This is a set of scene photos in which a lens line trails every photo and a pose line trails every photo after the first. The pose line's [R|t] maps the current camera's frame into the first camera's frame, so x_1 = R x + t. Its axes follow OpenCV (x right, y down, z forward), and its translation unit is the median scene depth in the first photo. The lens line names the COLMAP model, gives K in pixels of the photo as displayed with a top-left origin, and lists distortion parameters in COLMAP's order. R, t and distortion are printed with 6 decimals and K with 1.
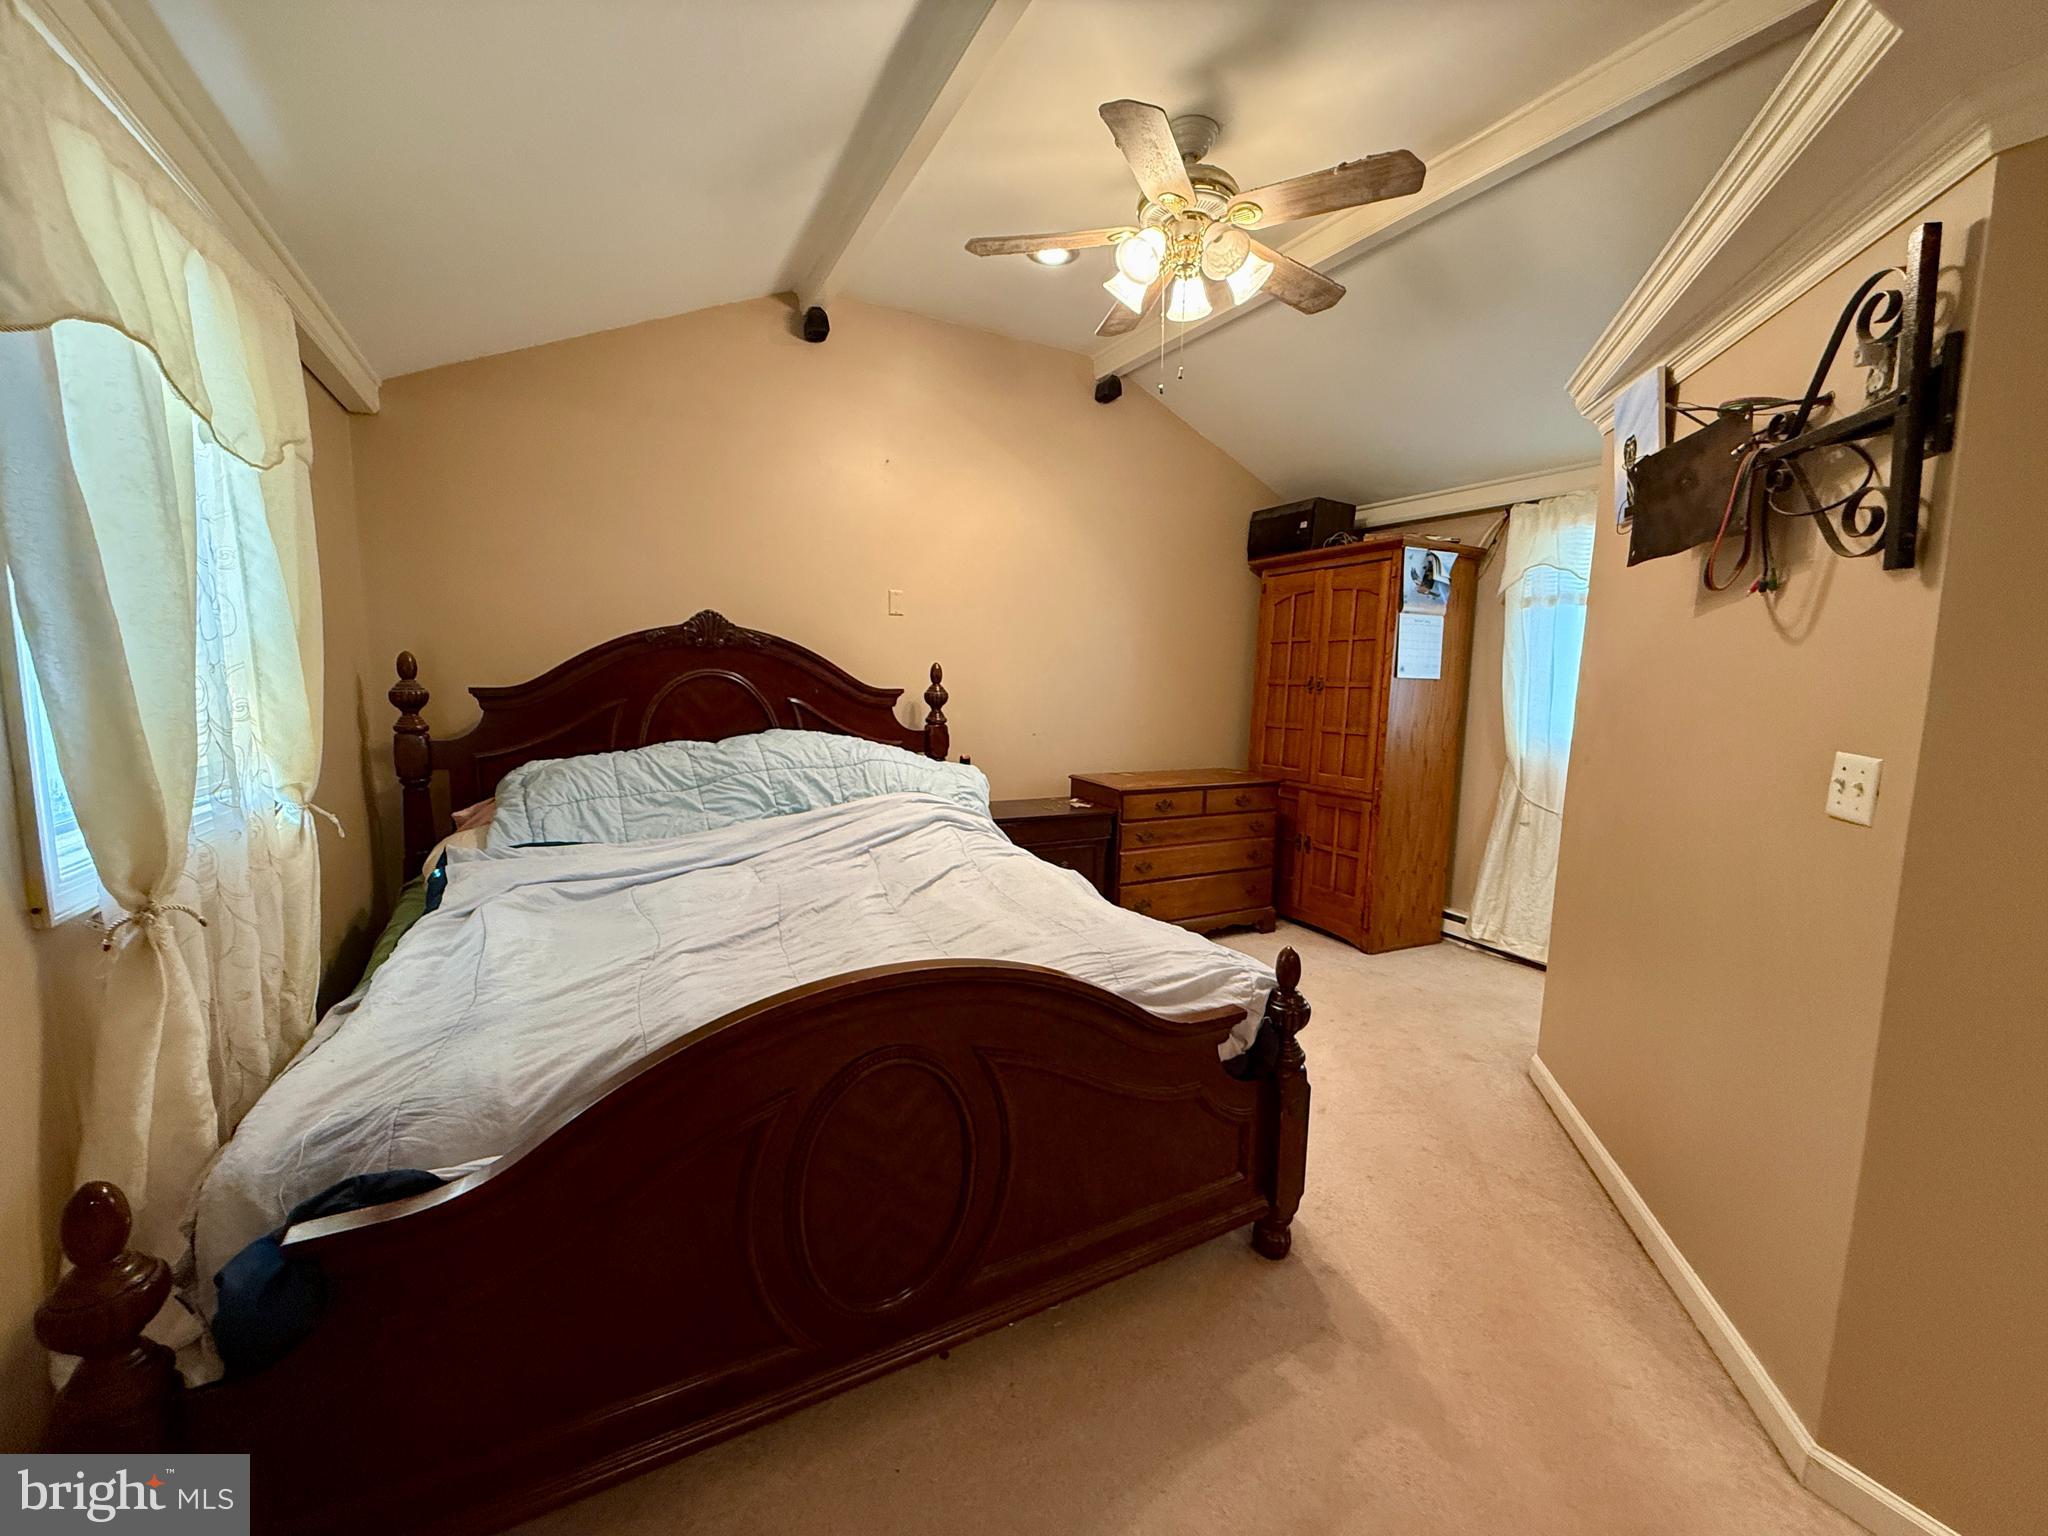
lens RADIAL K [[813.5, 0, 1021.0], [0, 813.5, 774.5], [0, 0, 1]] dist [0.000087, 0.000524]
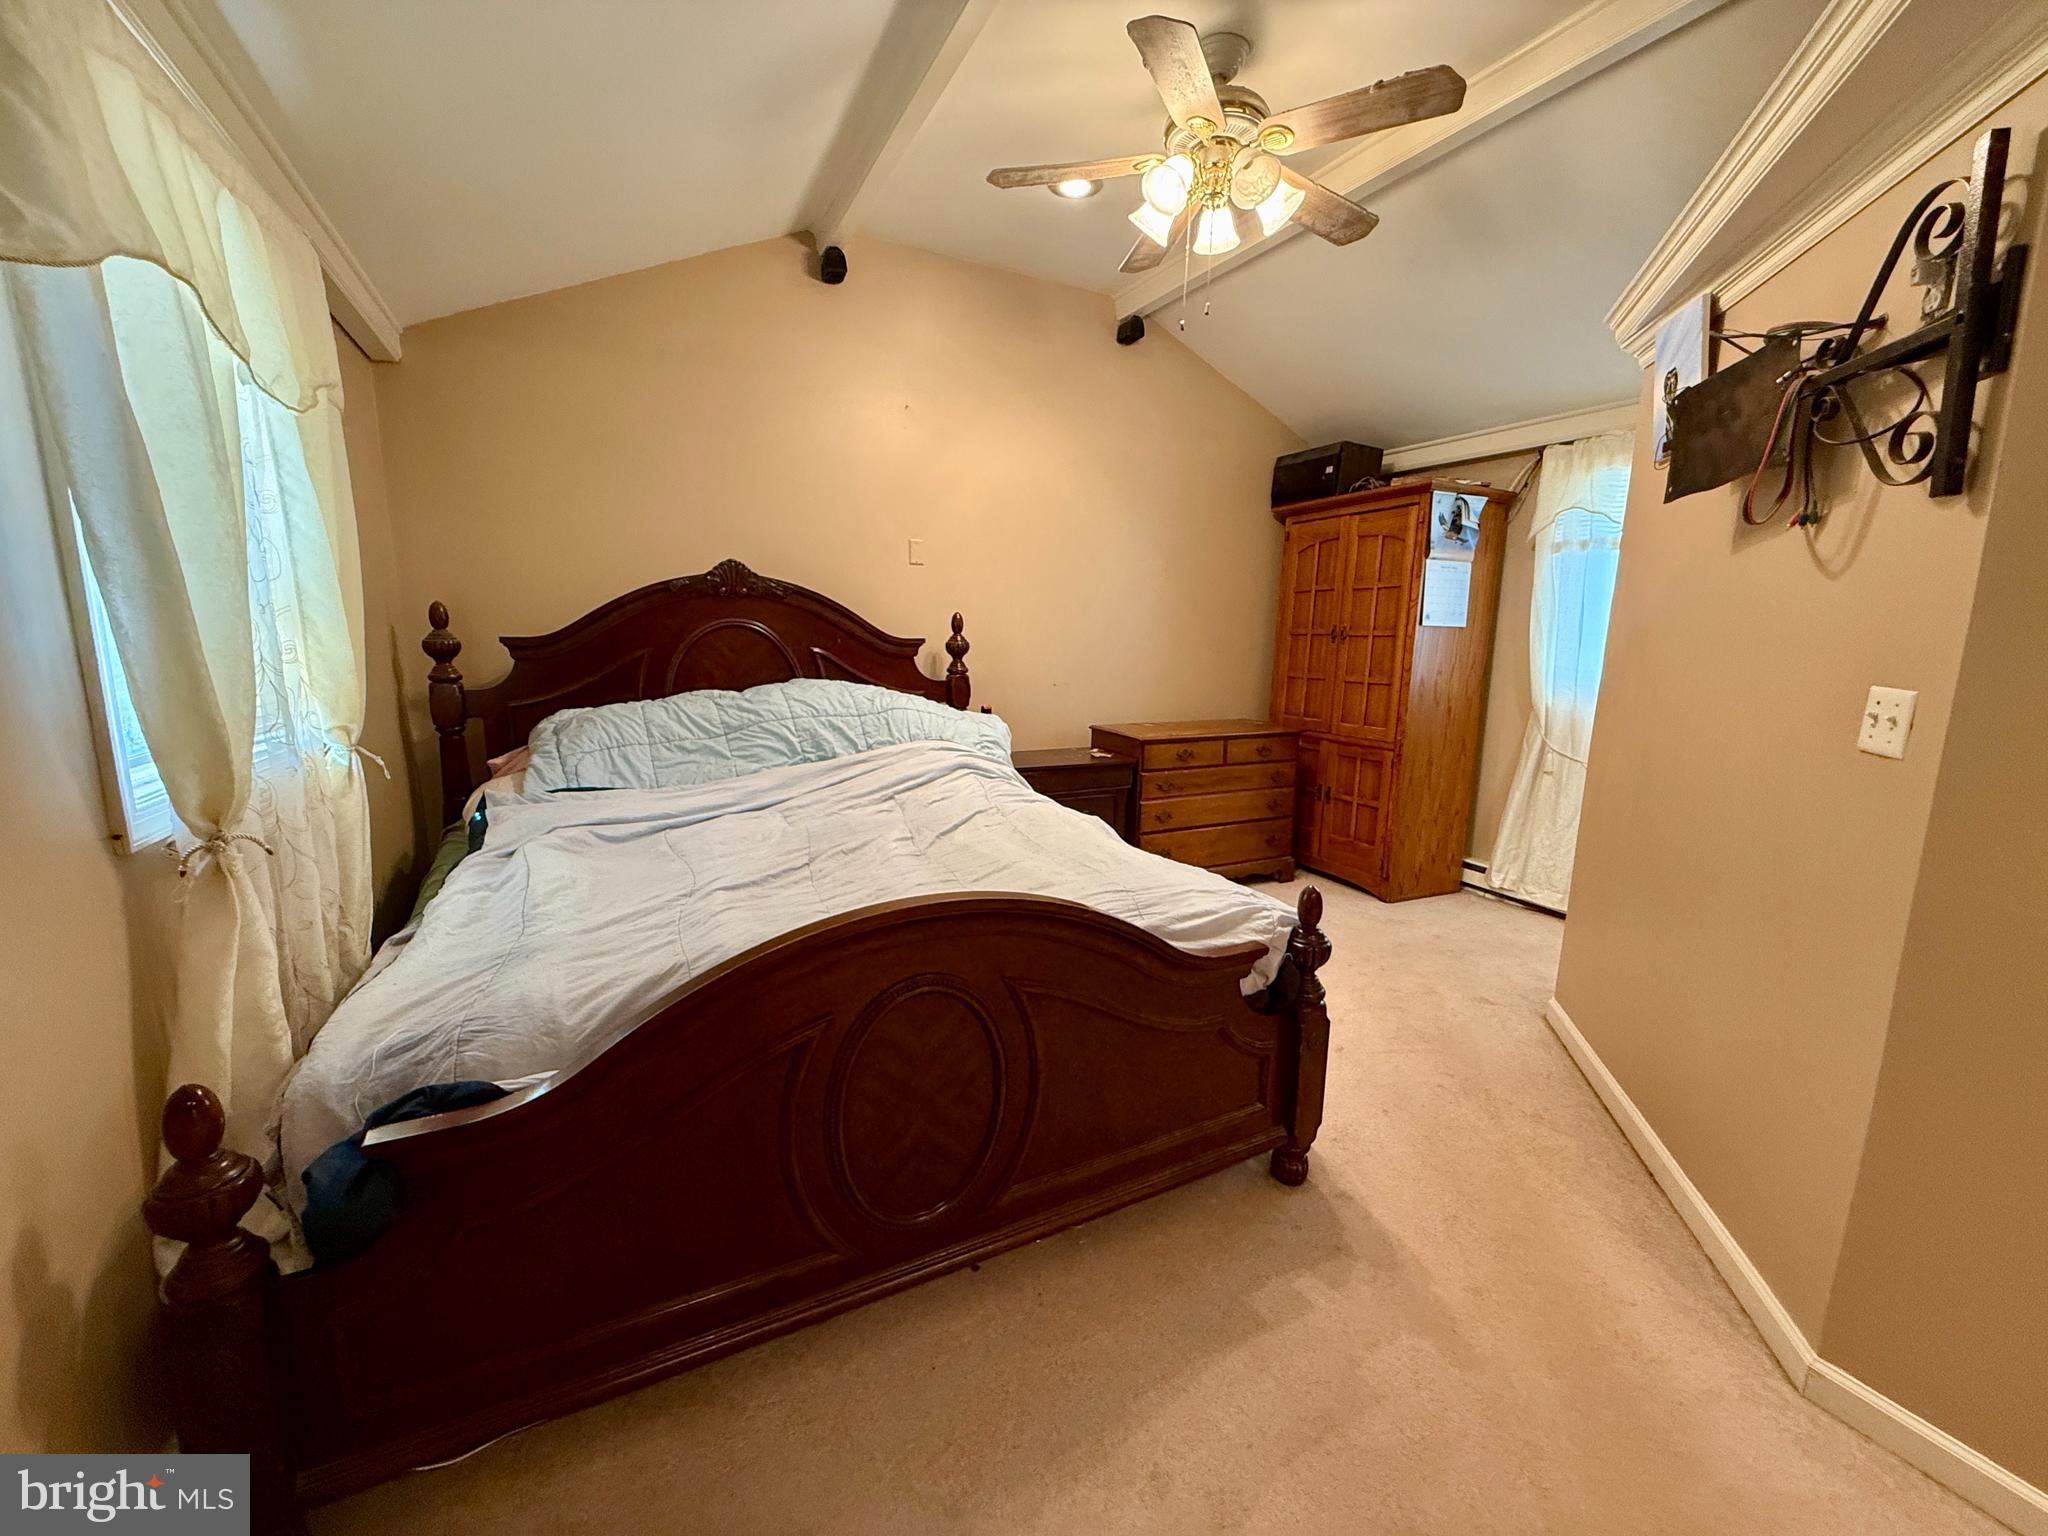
lens RADIAL K [[813.5, 0, 1021.2], [0, 813.5, 773.4], [0, 0, 1]] dist [0.000087, 0.000524]
pose [[0.999798, -0.001244, -0.020071, -0.007598], [0.002248, 0.998741, 0.050106, 0.013633], [0.019983, -0.050141, 0.998542, -0.008970]]
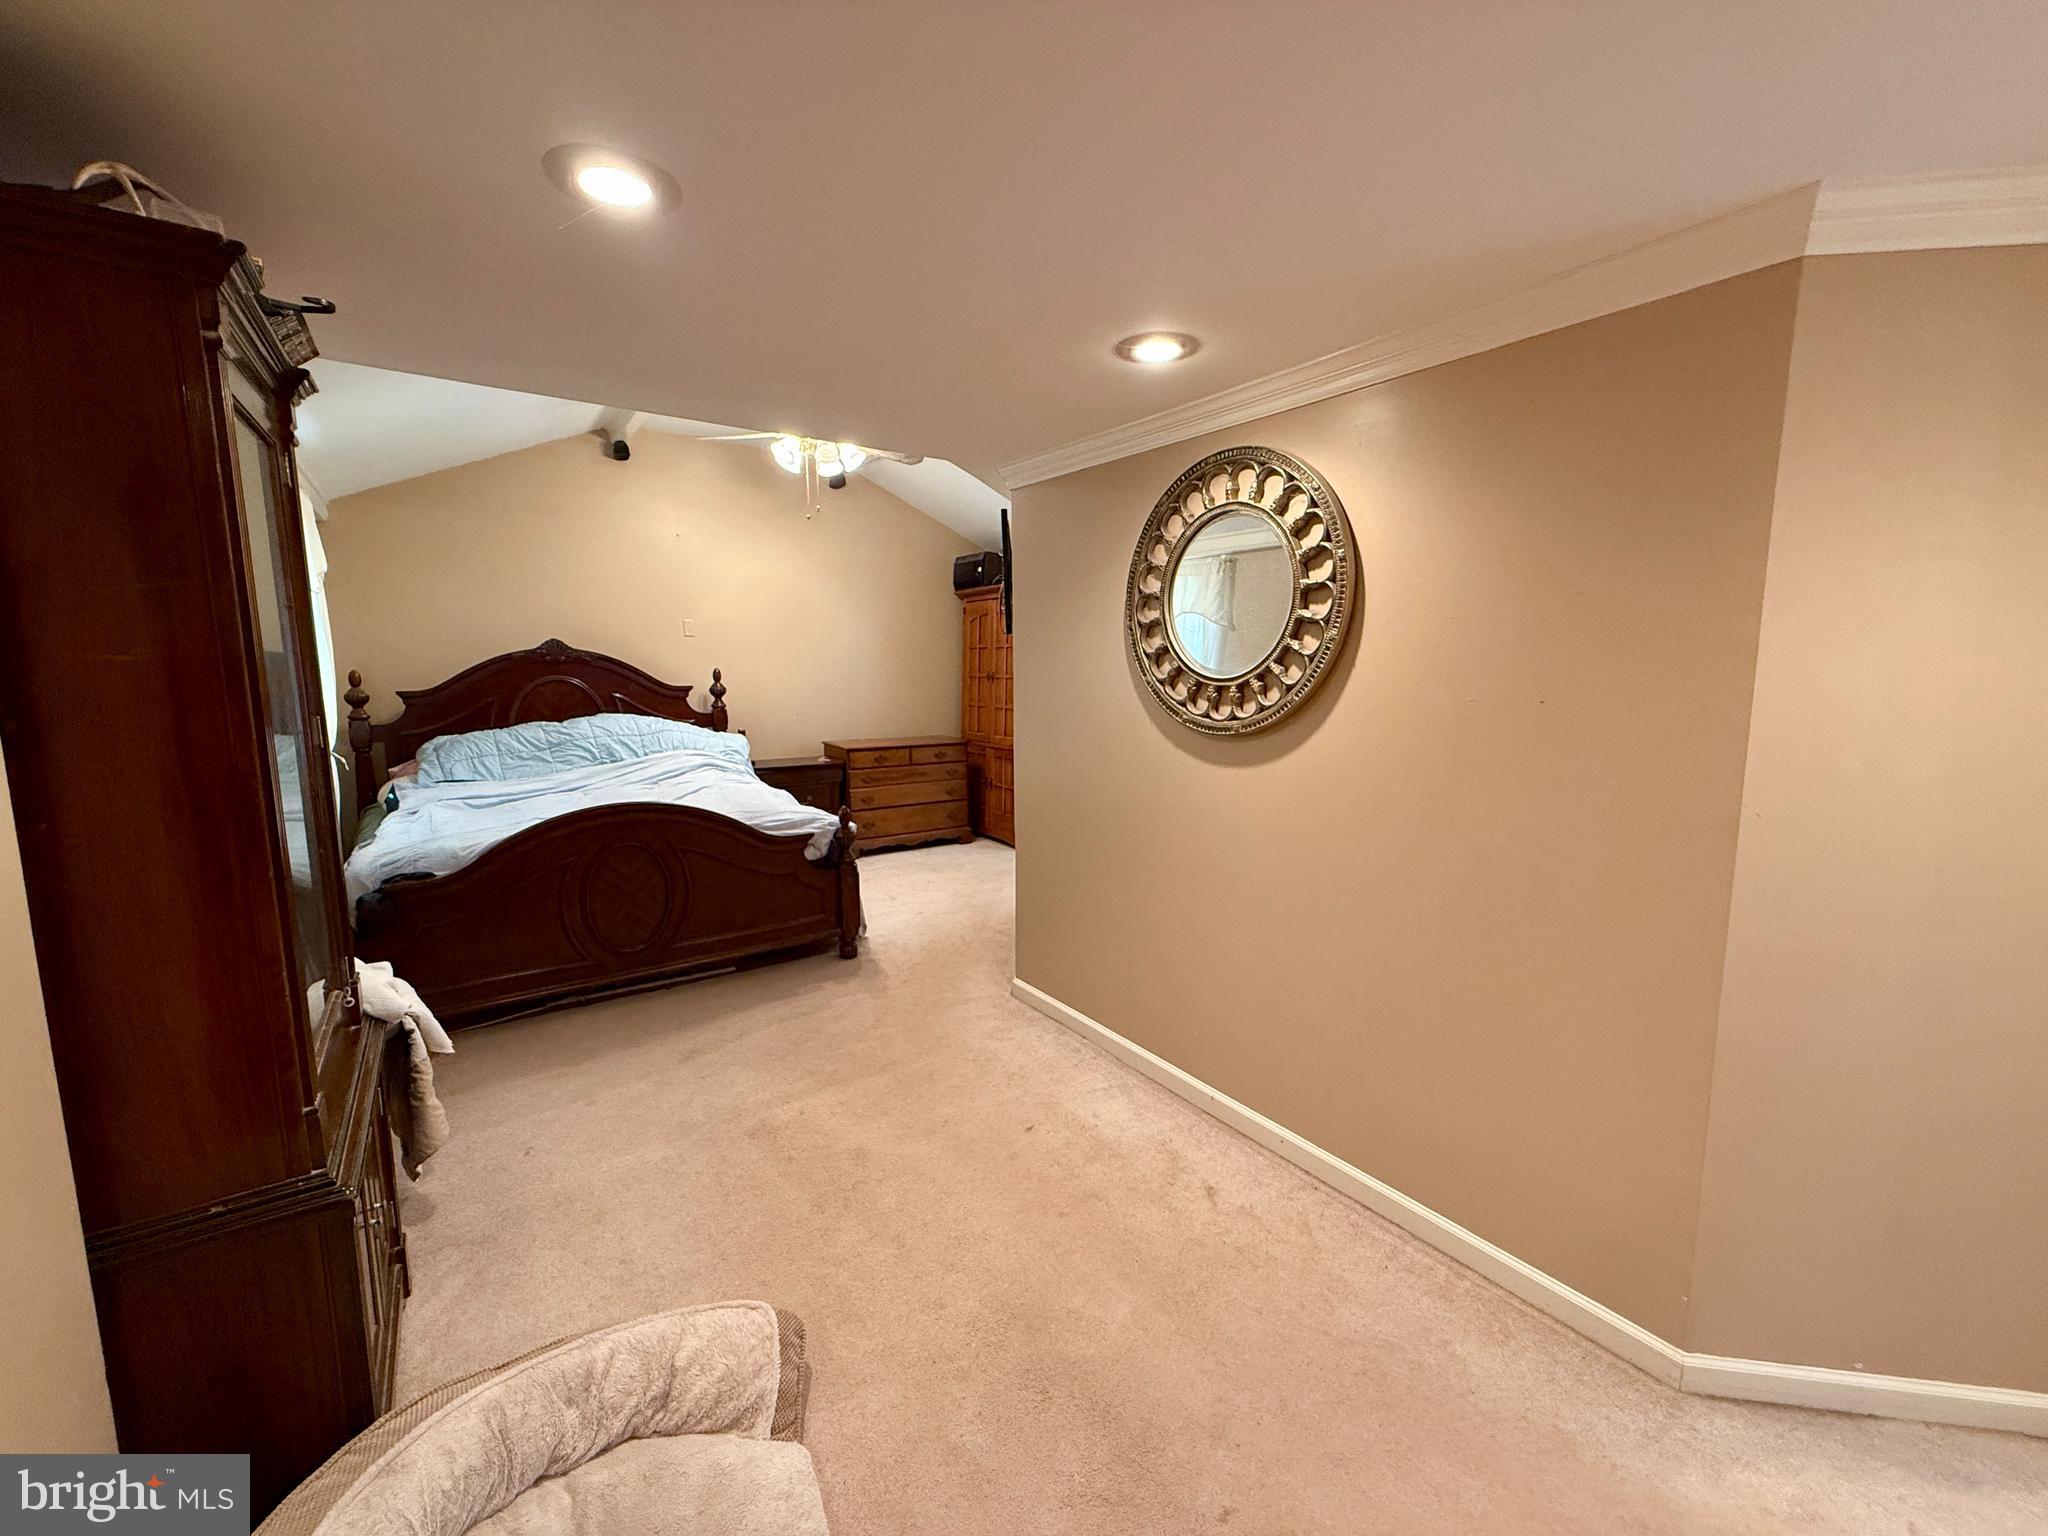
lens RADIAL K [[813.5, 0, 1019.6], [0, 813.5, 772.2], [0, 0, 1]] dist [0.000087, 0.000524]
pose [[0.992468, -0.034748, 0.117477, 0.351862], [0.033818, 0.999379, 0.009899, 0.079103], [-0.117748, -0.005852, 0.993026, -0.744514]]
